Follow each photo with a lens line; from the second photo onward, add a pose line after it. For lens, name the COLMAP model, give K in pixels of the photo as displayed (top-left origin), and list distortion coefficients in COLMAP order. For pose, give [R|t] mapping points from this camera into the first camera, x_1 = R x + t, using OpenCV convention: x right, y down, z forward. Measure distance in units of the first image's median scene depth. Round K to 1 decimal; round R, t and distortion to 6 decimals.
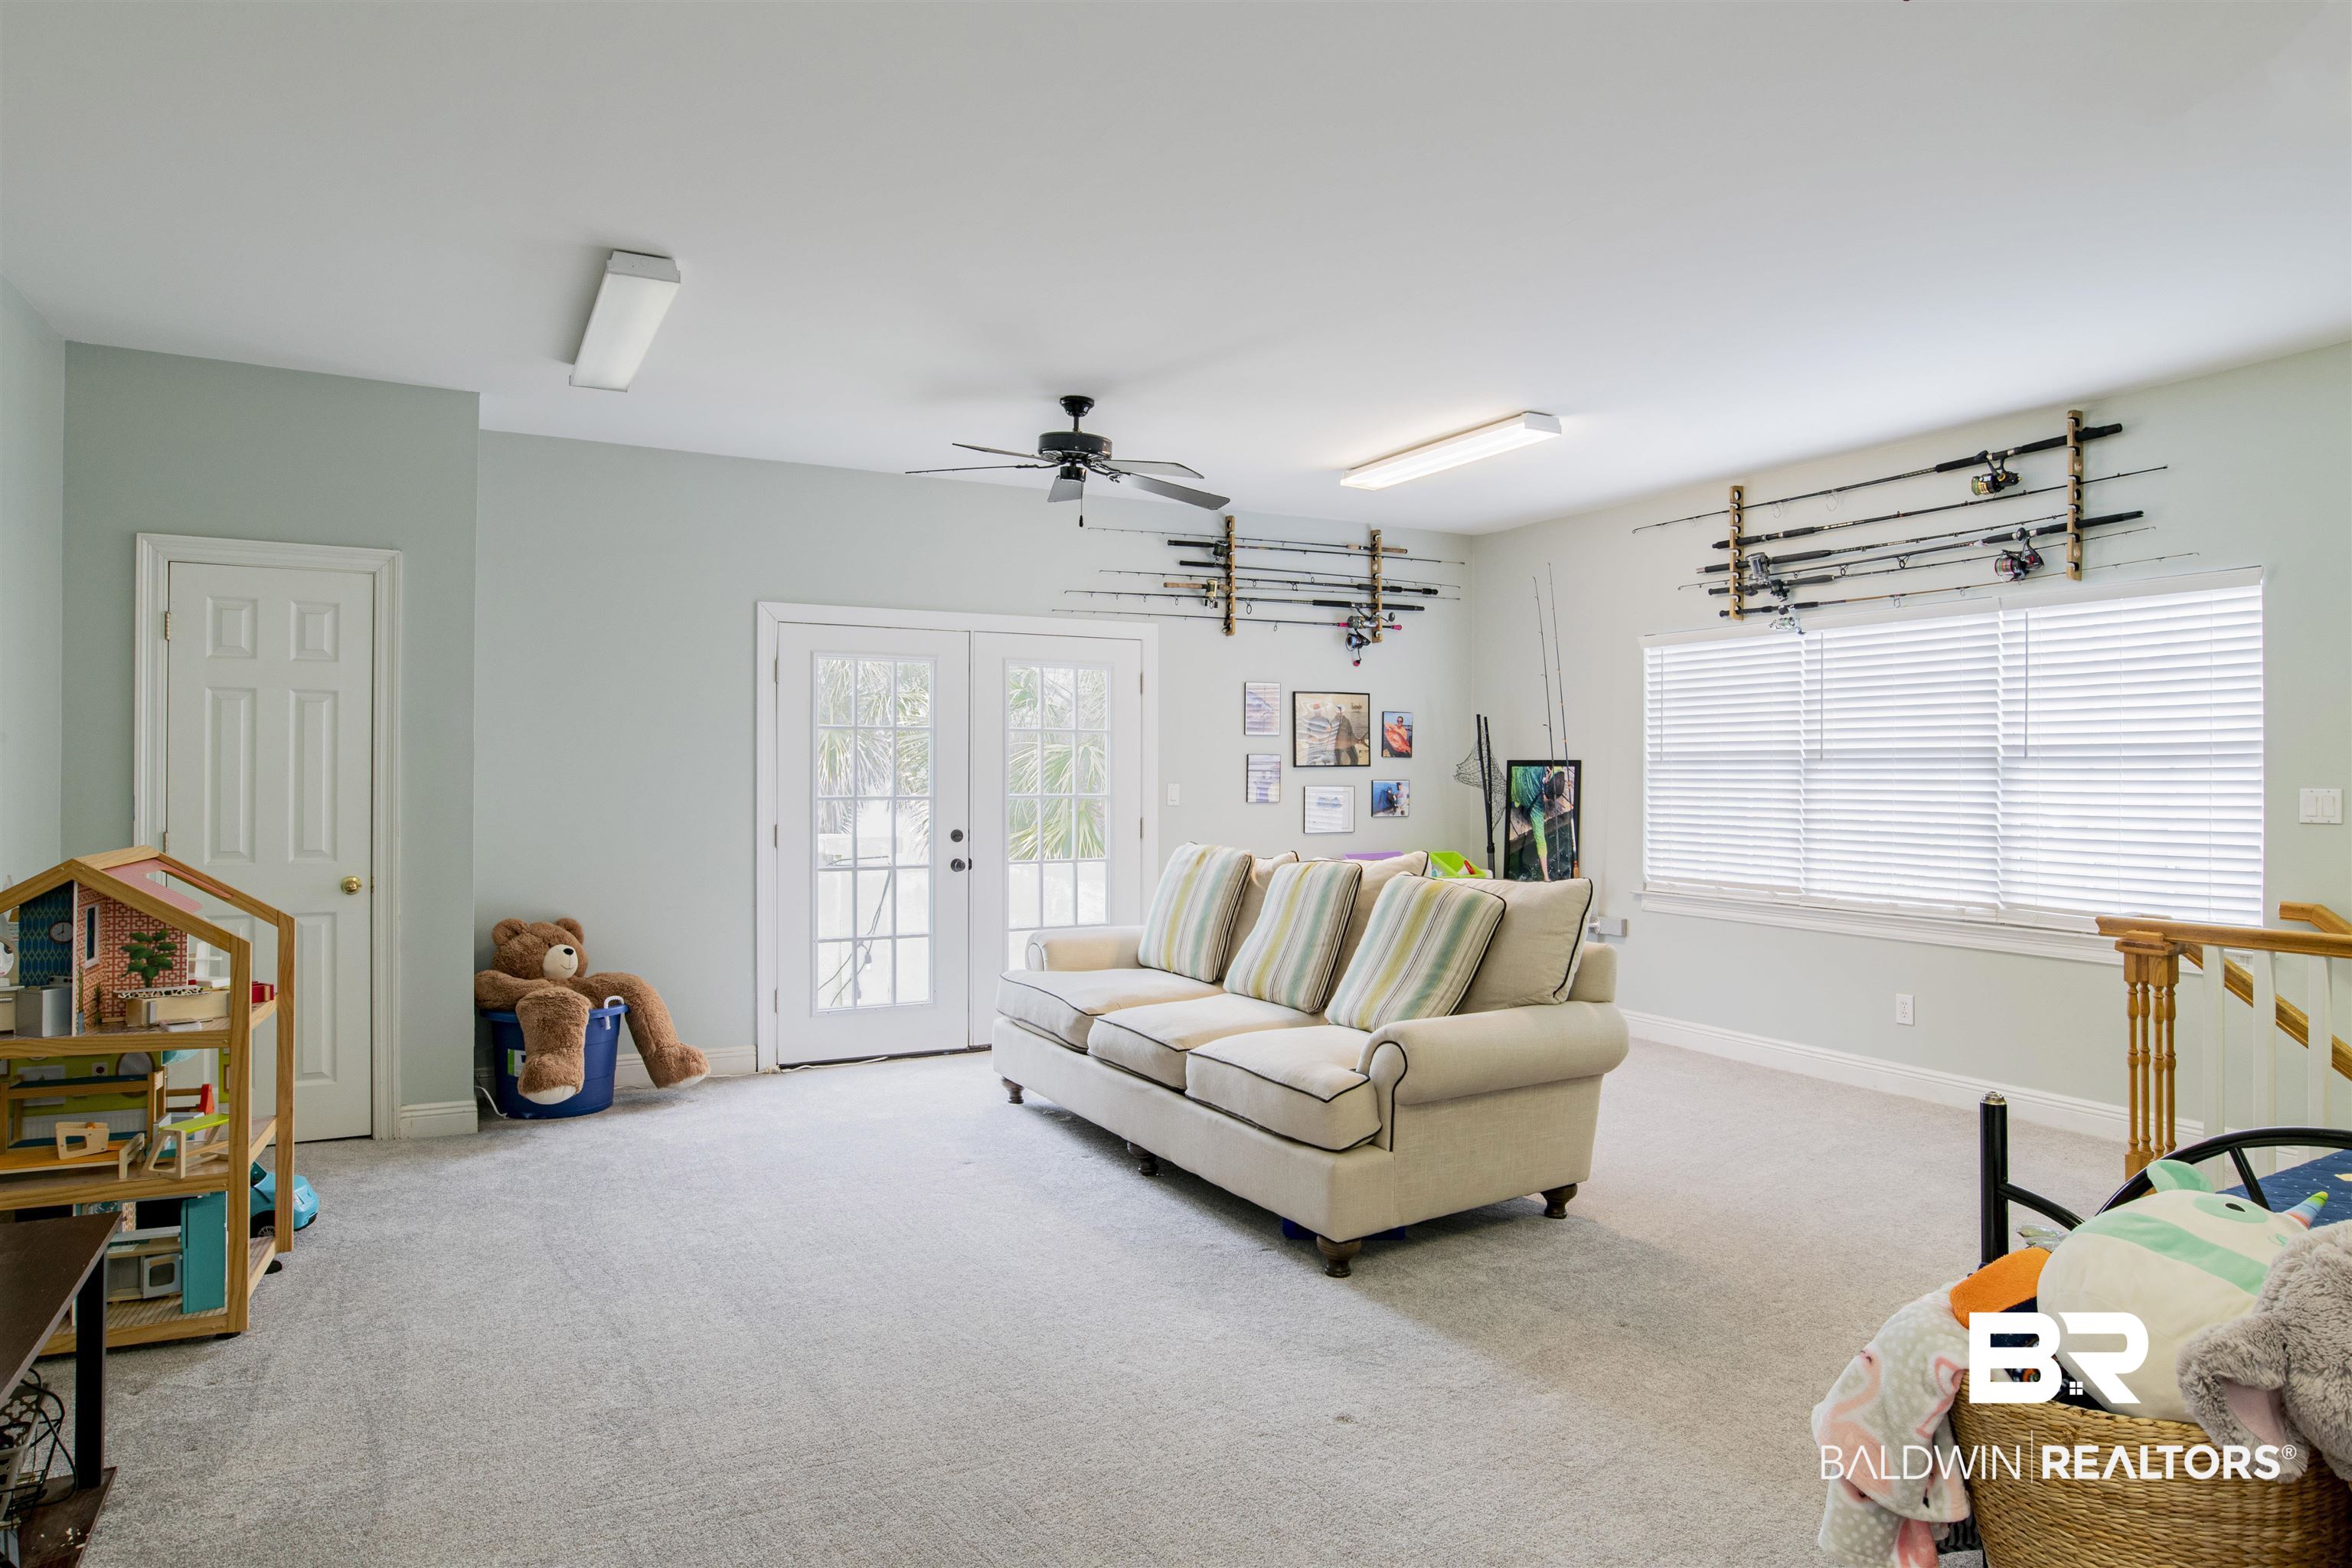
lens RADIAL K [[1401.7, 0, 1185.9], [0, 1401.7, 776.6], [0, 0, 1]] dist [-0.019669, 0.005902]
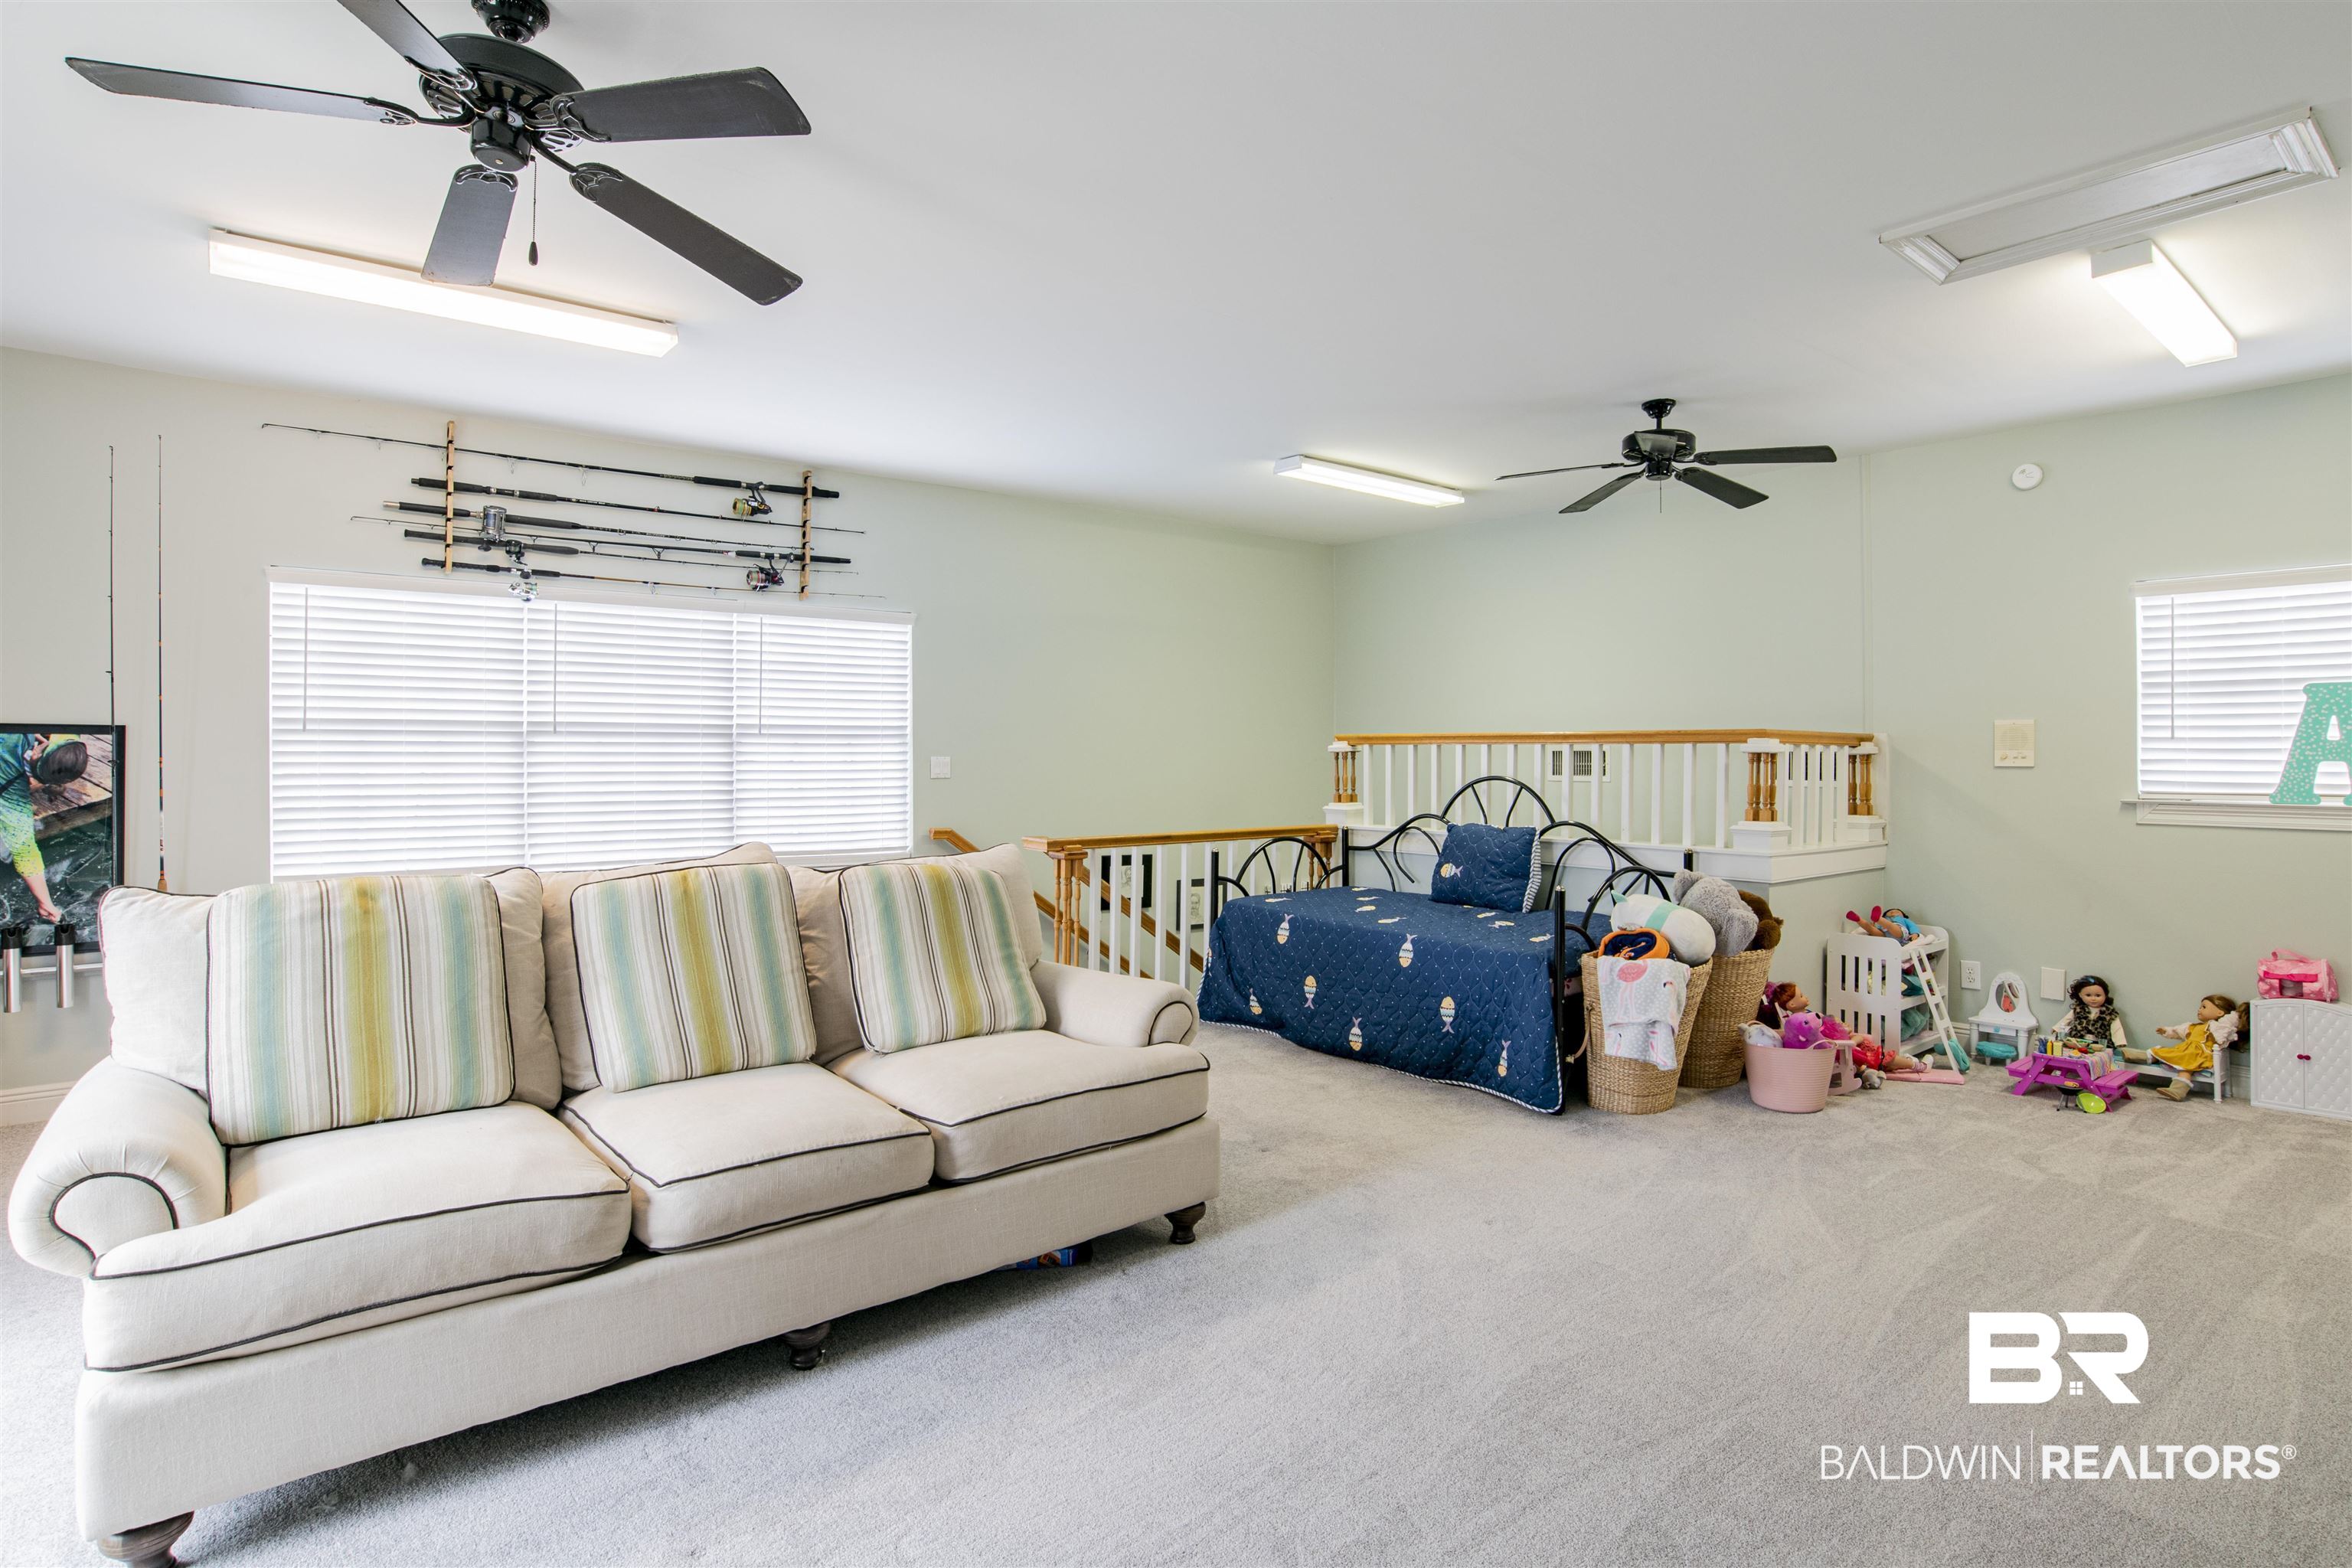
lens RADIAL K [[1203.9, 0, 1189.9], [0, 1203.9, 779.2], [0, 0, 1]] dist [-0.058552, 0.016449]
pose [[-0.174192, -0.023308, 0.984436, -0.508438], [-0.000438, 0.999722, 0.023592, 0.001353], [-0.984712, 0.003679, -0.174154, 0.792368]]
